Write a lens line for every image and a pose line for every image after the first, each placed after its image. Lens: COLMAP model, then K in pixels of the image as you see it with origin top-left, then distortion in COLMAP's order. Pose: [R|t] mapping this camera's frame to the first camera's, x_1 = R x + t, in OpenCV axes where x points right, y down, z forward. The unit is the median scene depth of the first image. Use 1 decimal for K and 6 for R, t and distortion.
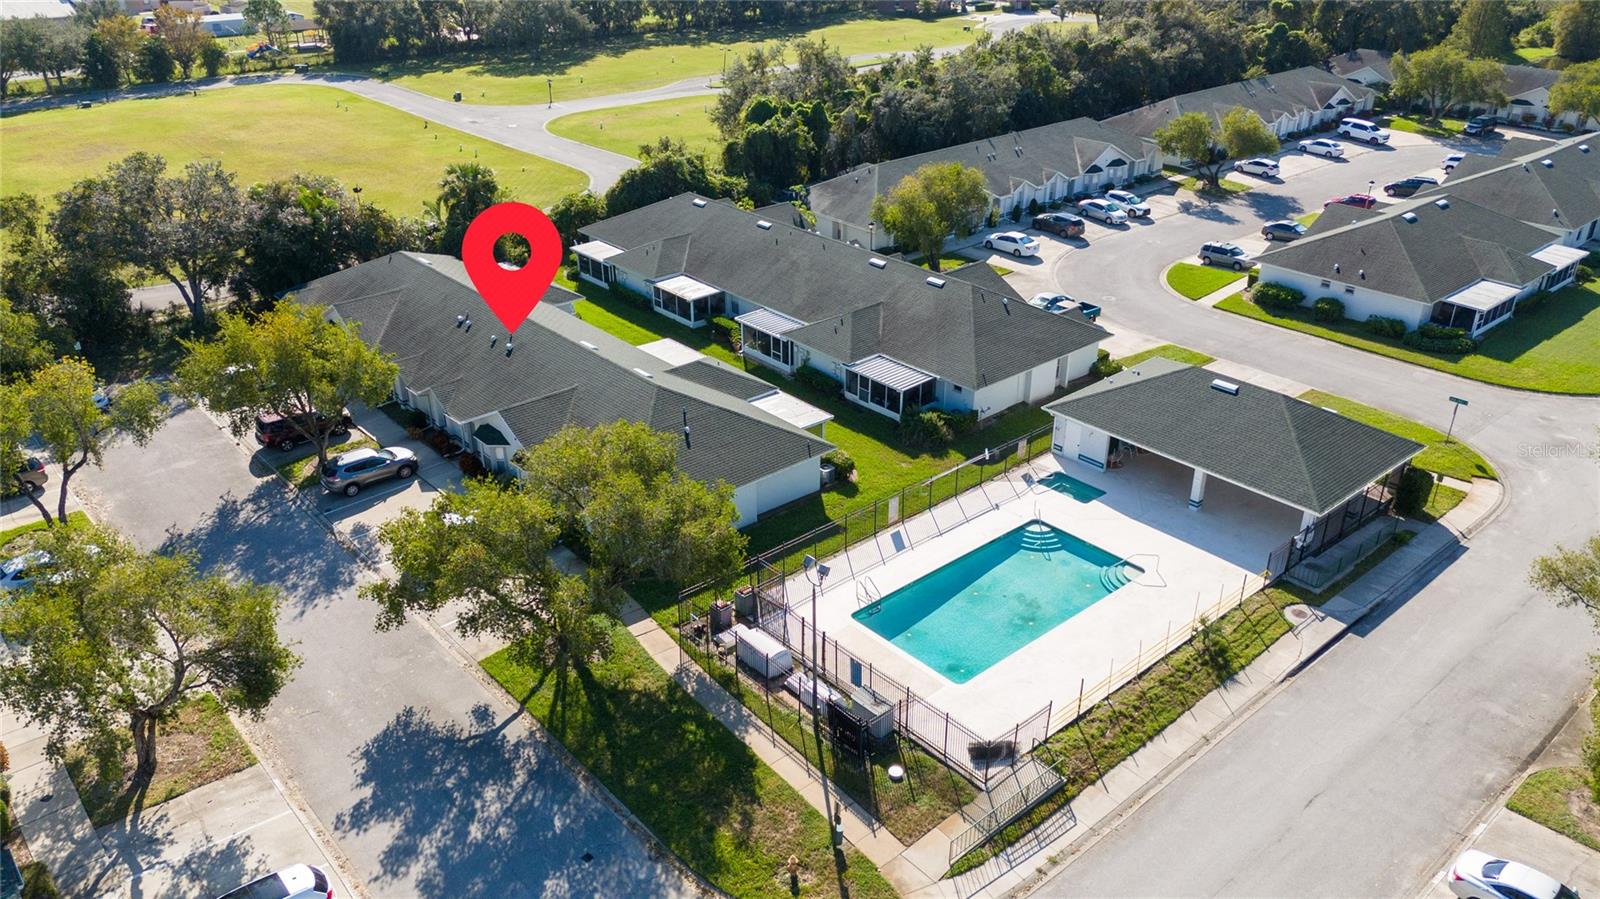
lens RADIAL K [[1172.8, 0, 797.2], [0, 1172.8, 450.6], [0, 0, 1]] dist [0.054944, -0.042696]
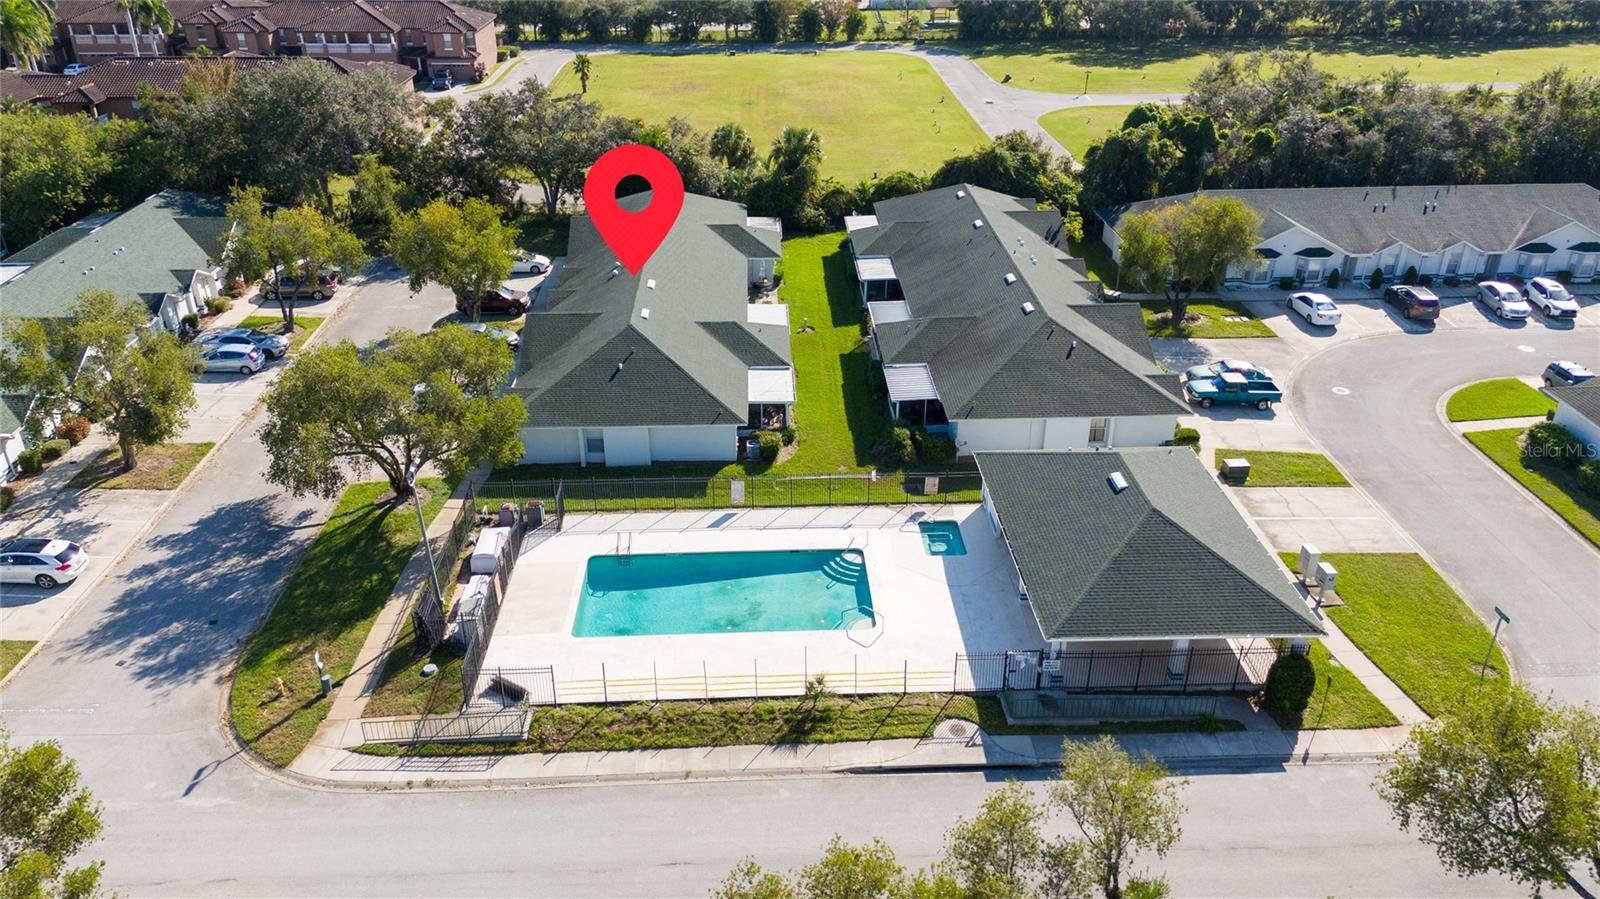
lens RADIAL K [[1172.8, 0, 805.7], [0, 1172.8, 445.2], [0, 0, 1]] dist [0.054944, -0.042696]
pose [[0.780081, 0.284852, -0.557076, 0.654070], [-0.283100, 0.954693, 0.091739, -0.093862], [0.557968, 0.086144, 0.825379, 0.180402]]
